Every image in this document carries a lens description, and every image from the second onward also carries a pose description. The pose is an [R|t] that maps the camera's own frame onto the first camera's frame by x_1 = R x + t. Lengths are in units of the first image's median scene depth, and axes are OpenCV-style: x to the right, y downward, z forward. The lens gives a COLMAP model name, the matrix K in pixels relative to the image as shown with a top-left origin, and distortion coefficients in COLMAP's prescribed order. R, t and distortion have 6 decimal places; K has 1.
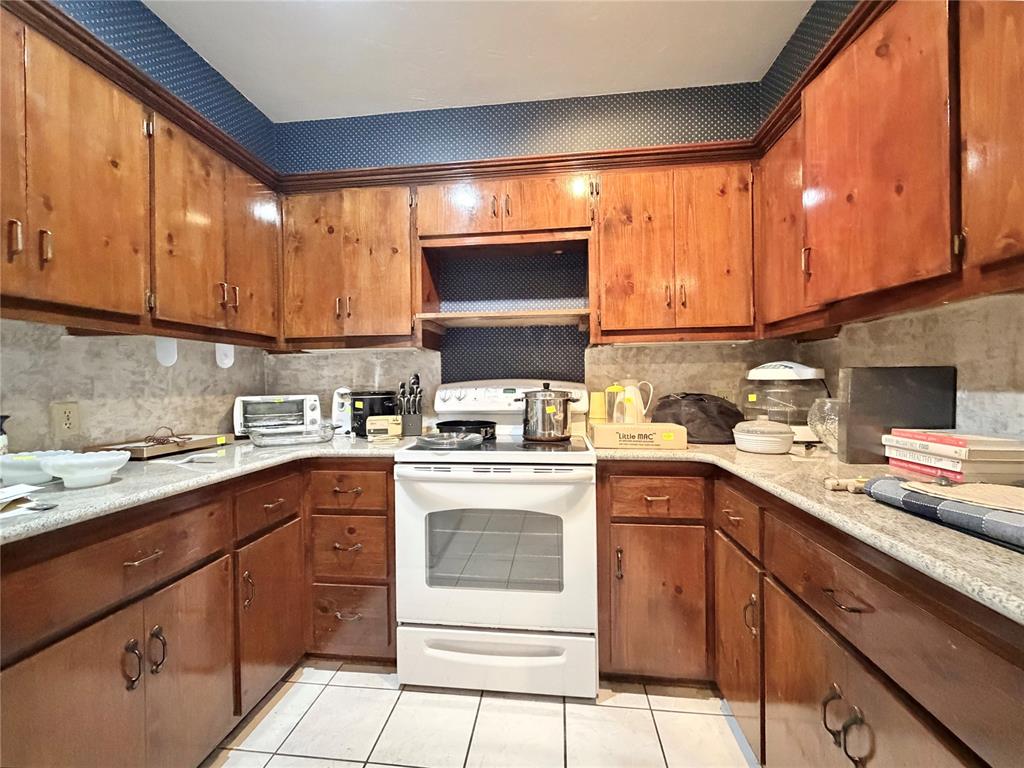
lens RADIAL K [[407.2, 0, 514.0], [0, 407.2, 383.9], [0, 0, 1]] dist [-0.001861, -0.000238]
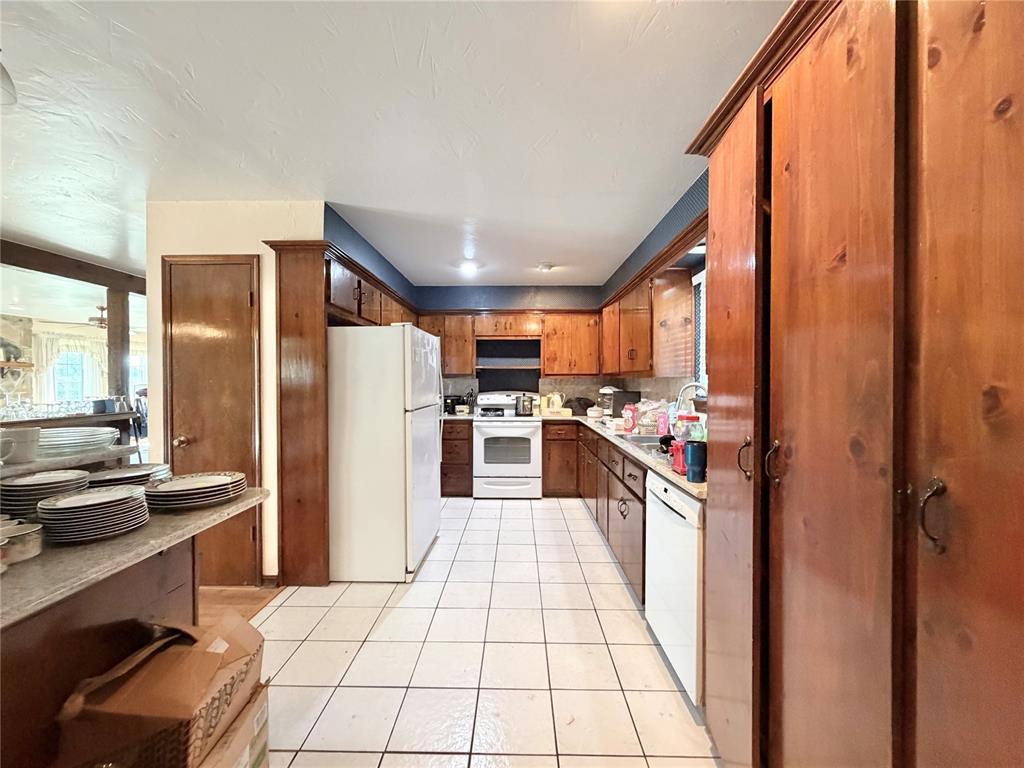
lens RADIAL K [[407.2, 0, 514.0], [0, 407.2, 383.9], [0, 0, 1]] dist [-0.001861, -0.000238]
pose [[0.994444, 0.011299, 0.104658, -0.265081], [-0.011013, 0.999934, -0.003306, -0.053526], [-0.104689, 0.002135, 0.994503, -1.621216]]
